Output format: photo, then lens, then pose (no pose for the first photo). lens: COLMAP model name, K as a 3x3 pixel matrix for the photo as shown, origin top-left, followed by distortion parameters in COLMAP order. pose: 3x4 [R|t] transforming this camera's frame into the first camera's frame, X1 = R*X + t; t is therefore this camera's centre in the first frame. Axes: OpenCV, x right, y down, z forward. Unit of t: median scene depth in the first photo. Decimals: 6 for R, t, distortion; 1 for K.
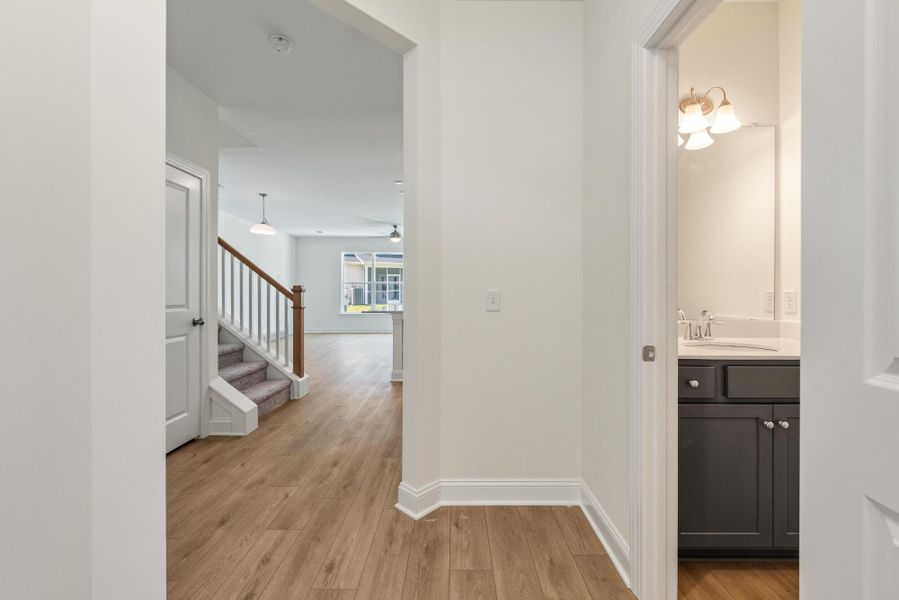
lens RADIAL K [[395.4, 0, 449.5], [0, 395.4, 300.0], [0, 0, 1]] dist [-0.001640, -0.000456]
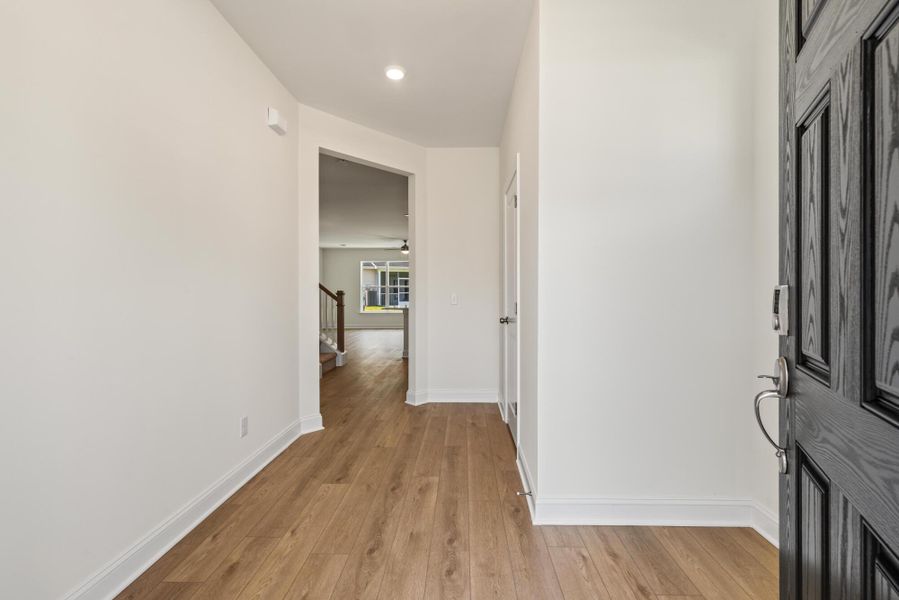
lens RADIAL K [[395.4, 0, 449.5], [0, 395.4, 300.0], [0, 0, 1]] dist [-0.001640, -0.000456]
pose [[0.999645, -0.002672, -0.026515, 0.028857], [0.002549, 0.999986, -0.004679, 0.002681], [0.026527, 0.004610, 0.999637, -0.201145]]
